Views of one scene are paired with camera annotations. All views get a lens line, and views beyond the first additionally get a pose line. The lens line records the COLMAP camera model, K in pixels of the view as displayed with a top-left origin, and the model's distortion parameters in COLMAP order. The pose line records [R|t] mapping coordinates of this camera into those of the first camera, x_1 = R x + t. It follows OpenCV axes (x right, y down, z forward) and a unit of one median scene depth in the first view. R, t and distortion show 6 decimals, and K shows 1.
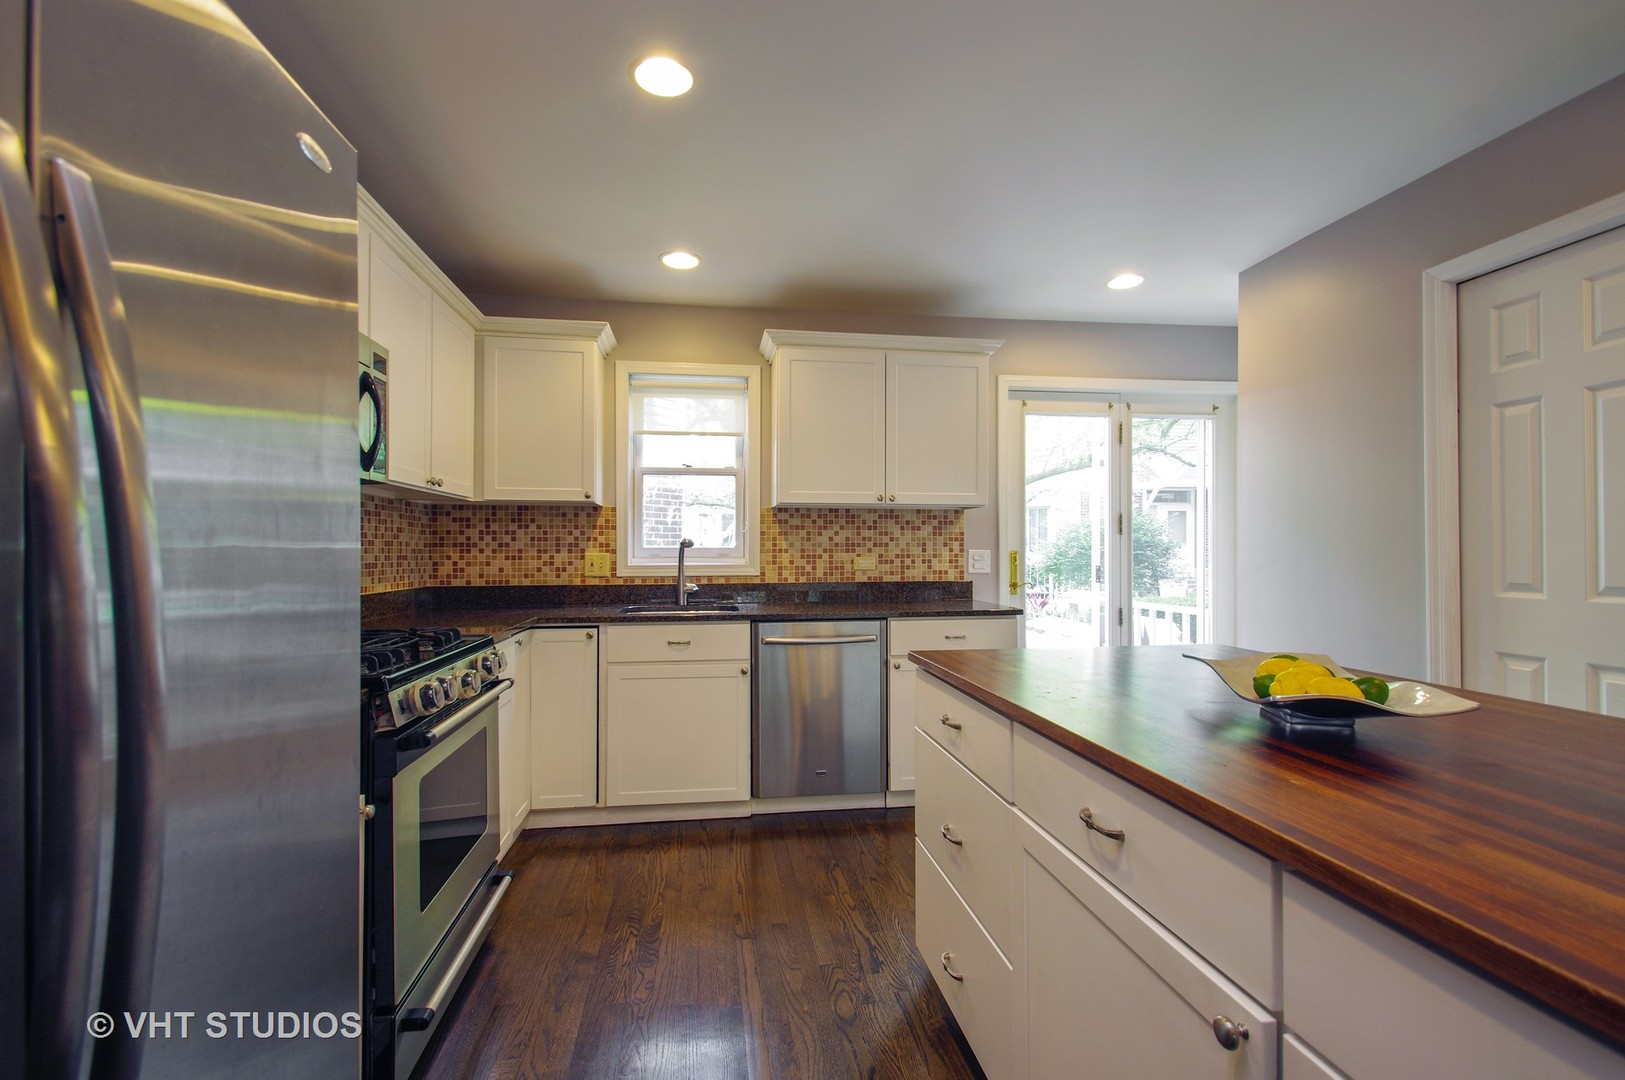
lens RADIAL K [[704.6, 0, 805.4], [0, 704.6, 542.9], [0, 0, 1]] dist [0.000753, -0.001834]
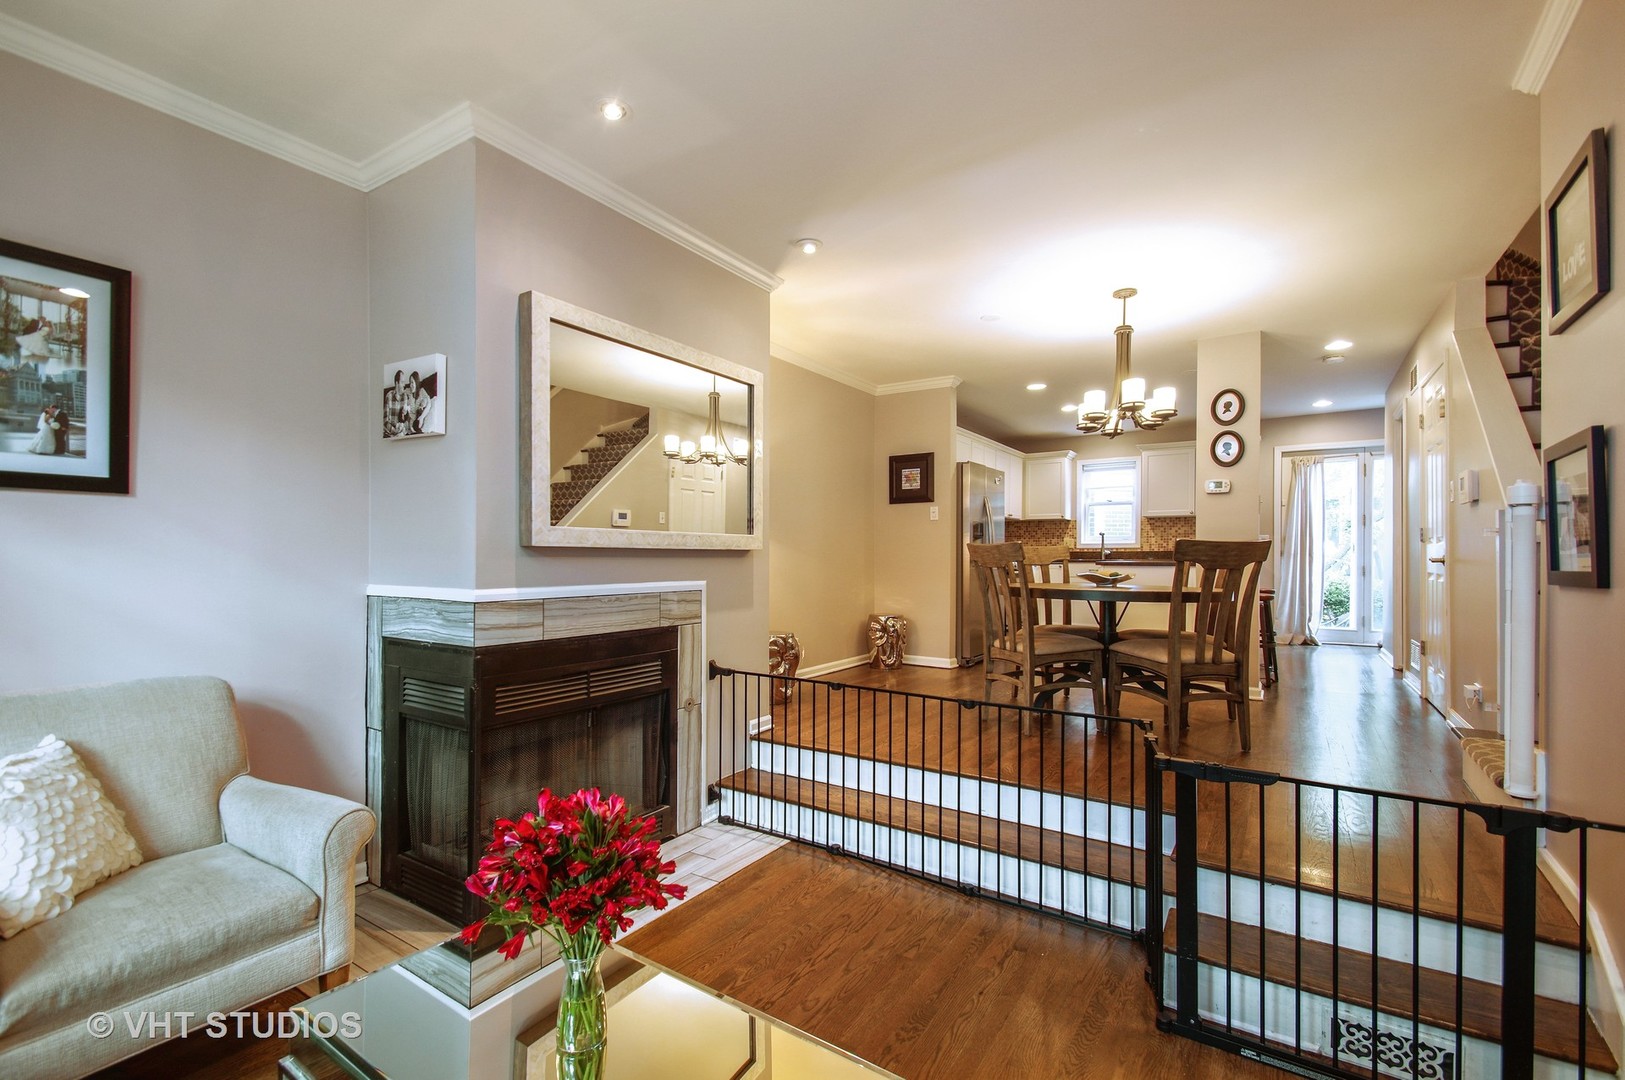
lens RADIAL K [[704.6, 0, 804.1], [0, 704.6, 554.6], [0, 0, 1]] dist [0.000753, -0.001834]
pose [[0.745024, 0.000366, -0.667037, 0.648171], [0.003208, 0.999986, 0.004132, 0.055337], [0.667030, -0.005218, 0.745013, -1.437067]]
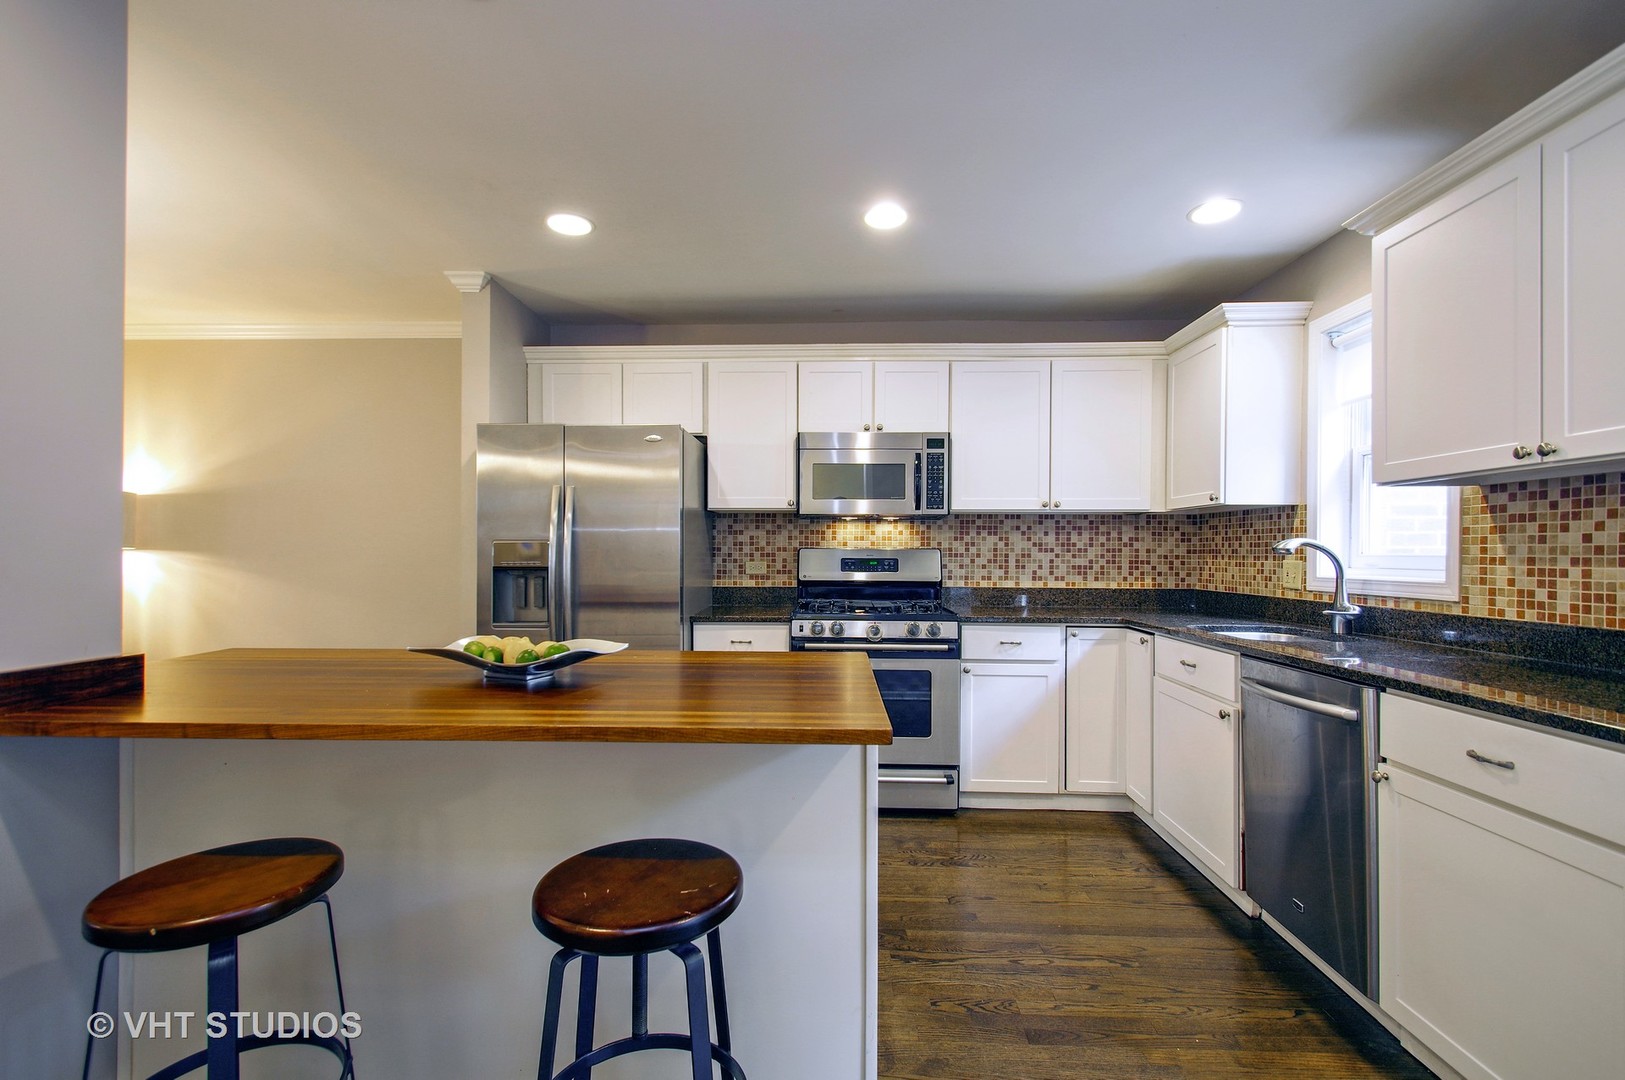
lens RADIAL K [[704.6, 0, 810.0], [0, 704.6, 547.8], [0, 0, 1]] dist [0.000753, -0.001834]
pose [[-0.168000, -0.006435, -0.985766, 0.614002], [0.004351, 0.999964, -0.007269, 0.002515], [0.985777, -0.005510, -0.167966, 0.559433]]
